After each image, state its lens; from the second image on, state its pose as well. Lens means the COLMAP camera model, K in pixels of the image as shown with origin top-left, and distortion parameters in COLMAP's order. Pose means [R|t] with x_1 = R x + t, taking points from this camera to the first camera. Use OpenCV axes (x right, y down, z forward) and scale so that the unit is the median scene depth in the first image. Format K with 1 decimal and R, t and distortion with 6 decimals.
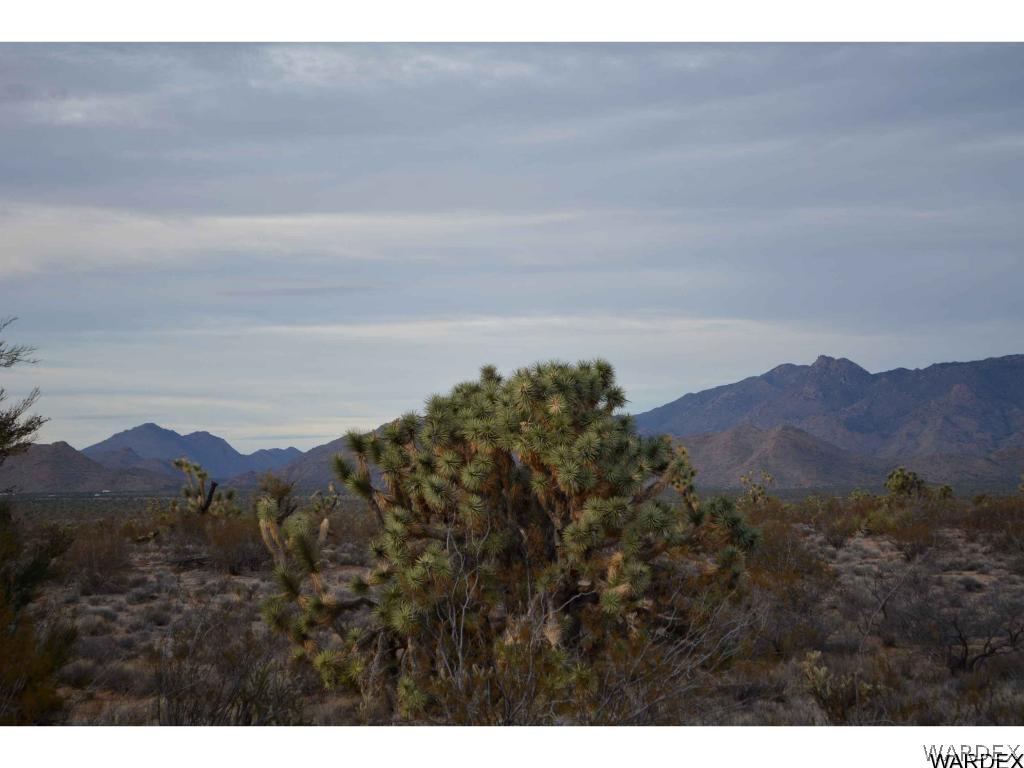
lens RADIAL K [[2446.8, 0, 512.0], [0, 2446.8, 384.0], [0, 0, 1]] dist [0.078902, -0.131368]
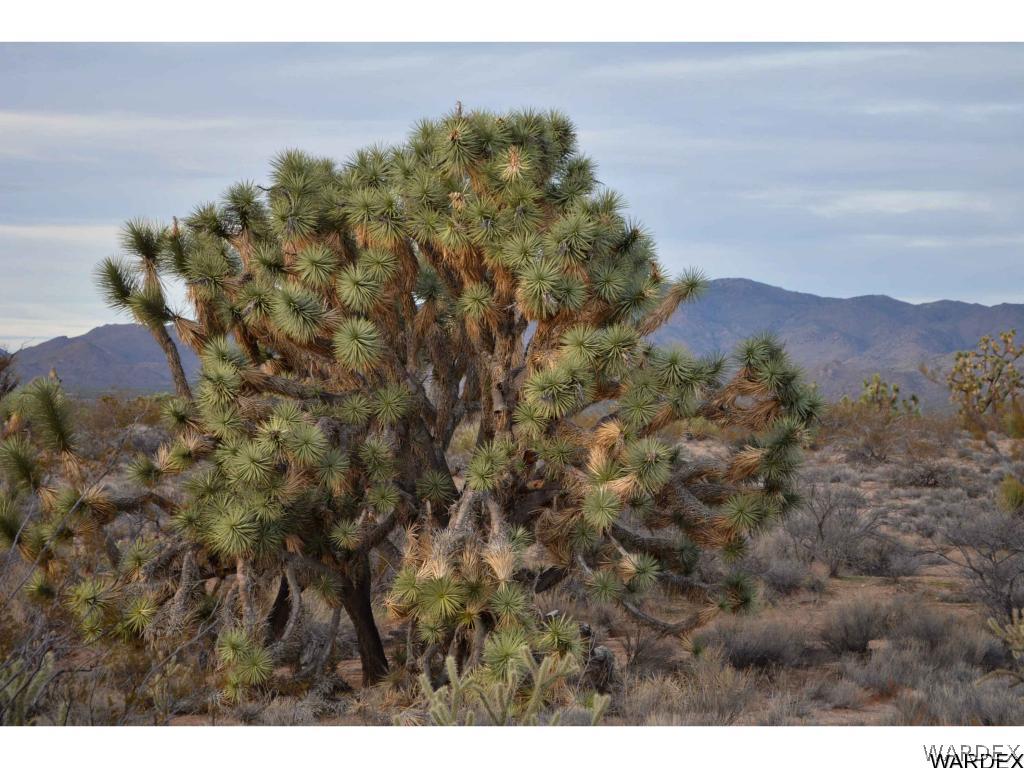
lens RADIAL K [[2446.8, 0, 512.0], [0, 2446.8, 384.0], [0, 0, 1]] dist [0.078902, -0.131368]
pose [[0.992757, 0.027592, 0.116930, -0.047012], [-0.031747, 0.998923, 0.033827, 0.039681], [-0.115871, -0.037294, 0.992564, 0.415958]]
